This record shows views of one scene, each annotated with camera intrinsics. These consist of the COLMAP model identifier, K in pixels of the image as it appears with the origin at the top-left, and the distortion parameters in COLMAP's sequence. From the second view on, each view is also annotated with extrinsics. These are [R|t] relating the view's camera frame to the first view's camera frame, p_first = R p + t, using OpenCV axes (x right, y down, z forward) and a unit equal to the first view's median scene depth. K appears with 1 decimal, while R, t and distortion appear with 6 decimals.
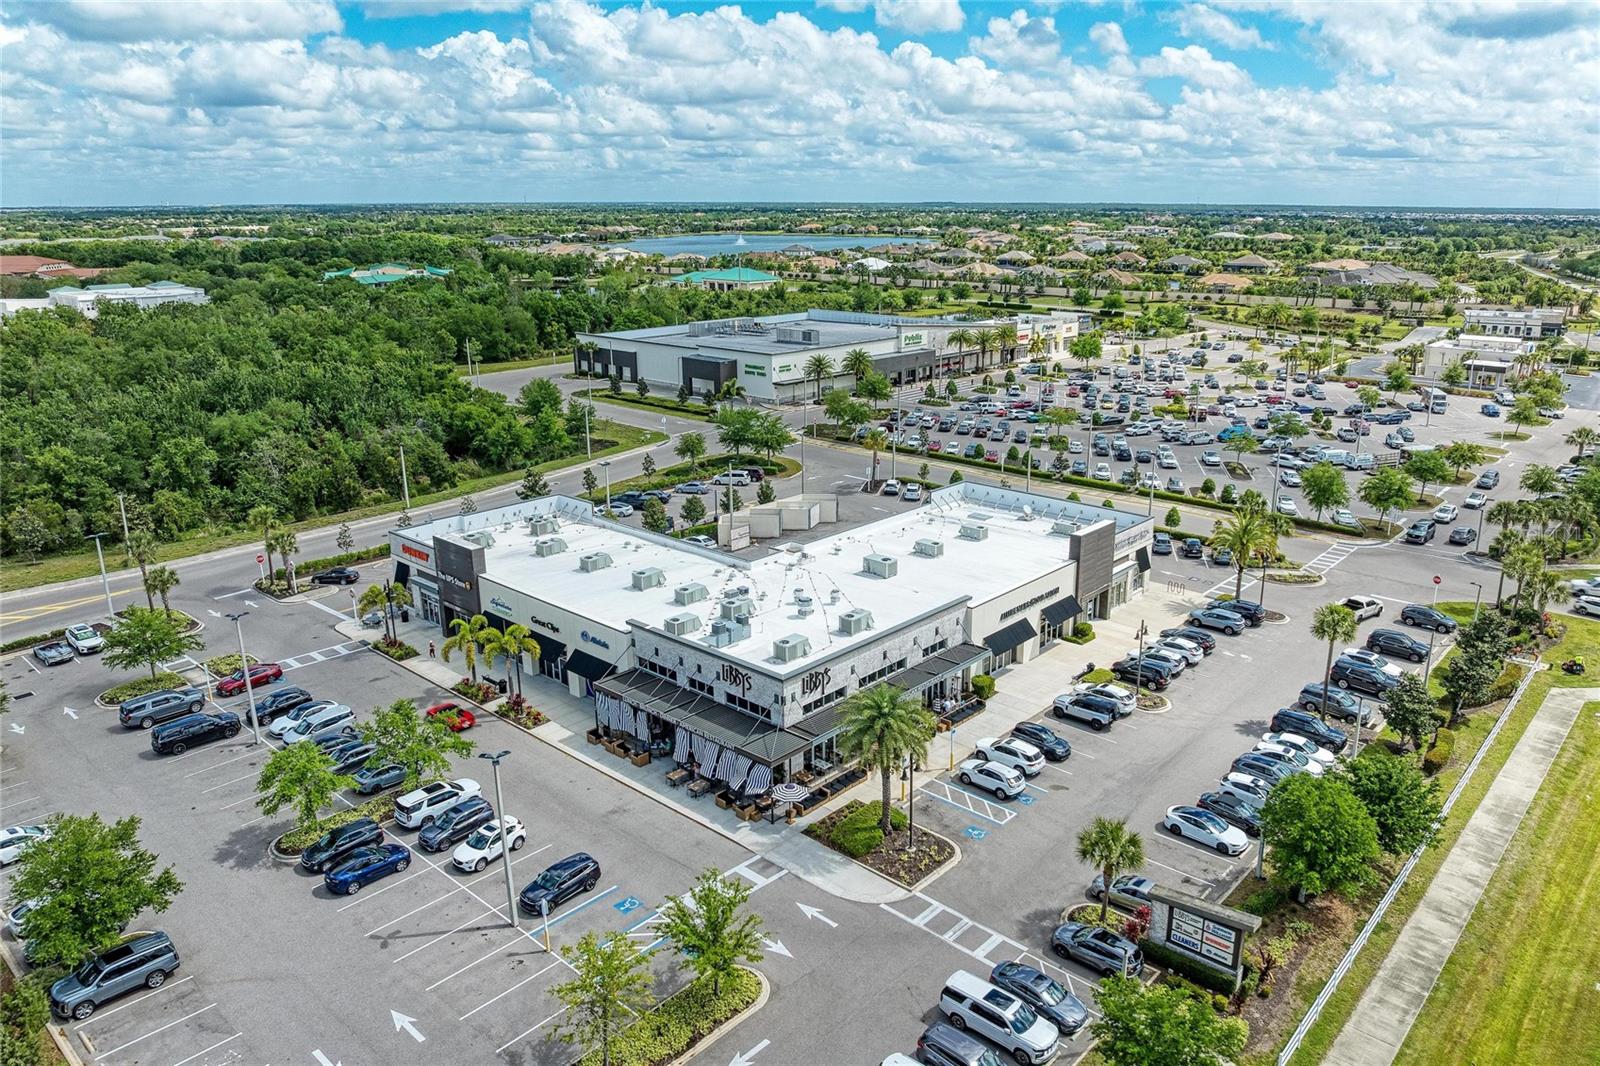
lens RADIAL K [[1130.2, 0, 800.1], [0, 1130.2, 432.3], [0, 0, 1]] dist [-0.026091, -0.008173]
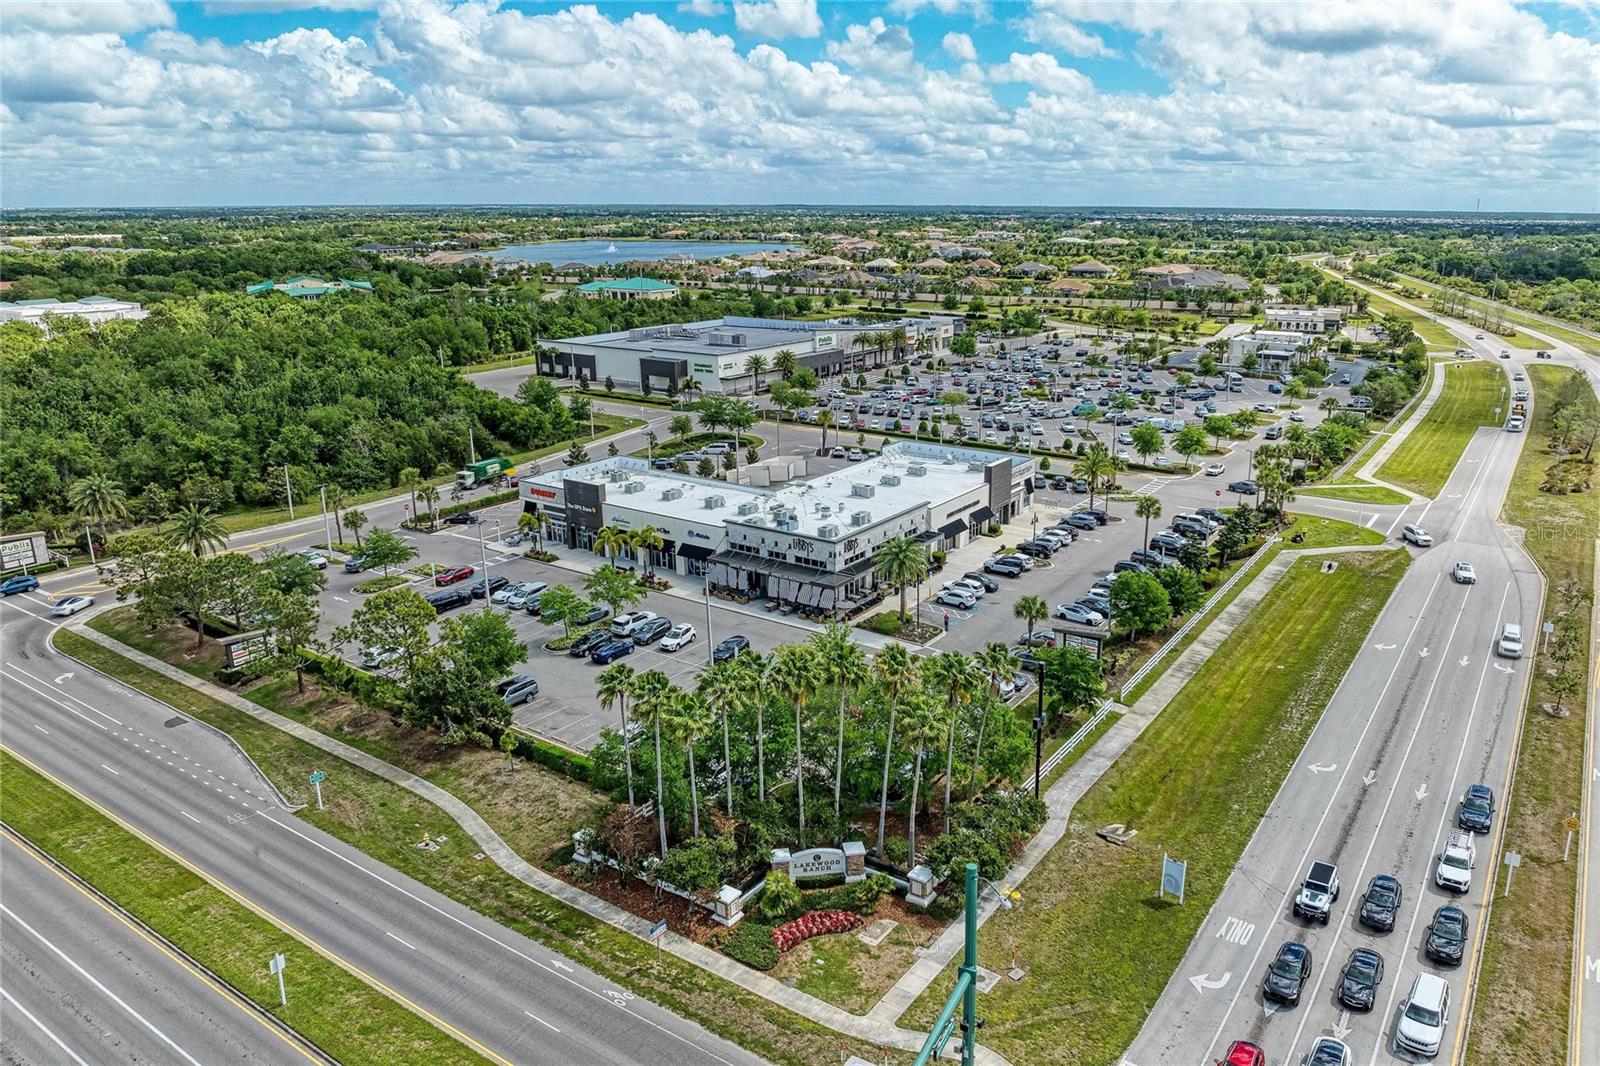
lens RADIAL K [[1112.7, 0, 800.0], [0, 1112.7, 533.0], [0, 0, 1]] dist [-0.009502, -0.007496]
pose [[0.991651, -0.036121, 0.123784, -0.083551], [0.025336, 0.995831, 0.087627, 0.017922], [-0.126434, -0.083759, 0.988433, -0.193385]]
